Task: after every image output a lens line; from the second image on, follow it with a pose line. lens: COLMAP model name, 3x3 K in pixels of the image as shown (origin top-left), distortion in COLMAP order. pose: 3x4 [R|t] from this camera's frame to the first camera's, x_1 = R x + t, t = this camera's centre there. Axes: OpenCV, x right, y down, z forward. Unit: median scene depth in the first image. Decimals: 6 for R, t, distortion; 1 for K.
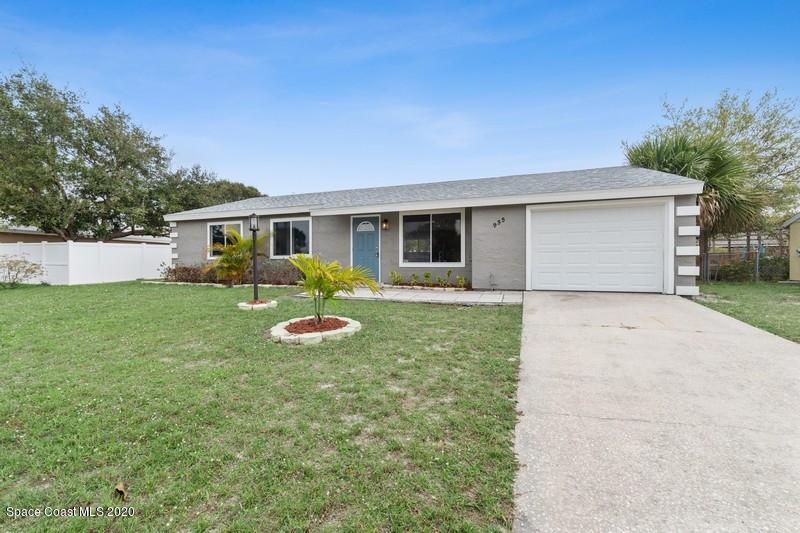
lens RADIAL K [[345.5, 0, 397.7], [0, 345.5, 269.5], [0, 0, 1]] dist [-0.000974, 0.001928]
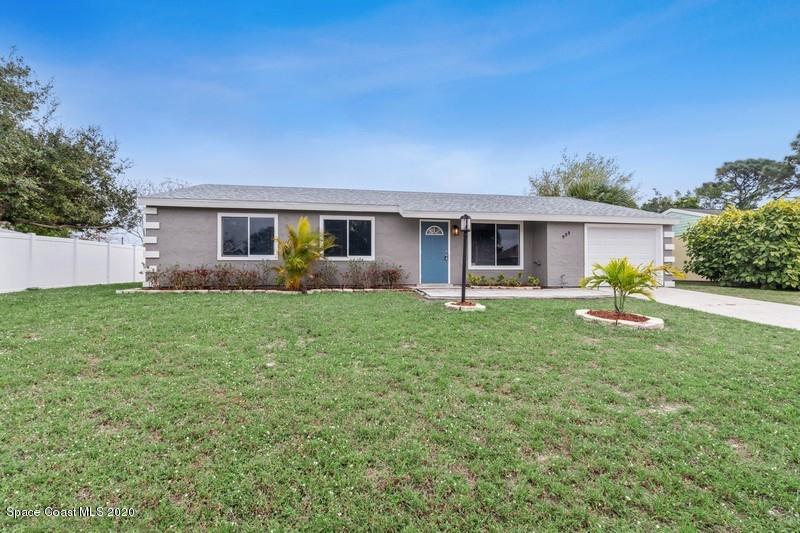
lens RADIAL K [[345.5, 0, 396.6], [0, 345.5, 265.0], [0, 0, 1]] dist [-0.000974, 0.001928]
pose [[0.871615, 0.008169, 0.490124, -0.717390], [0.004174, 0.999701, -0.024084, 0.003898], [-0.490174, 0.023037, 0.871320, 0.151307]]
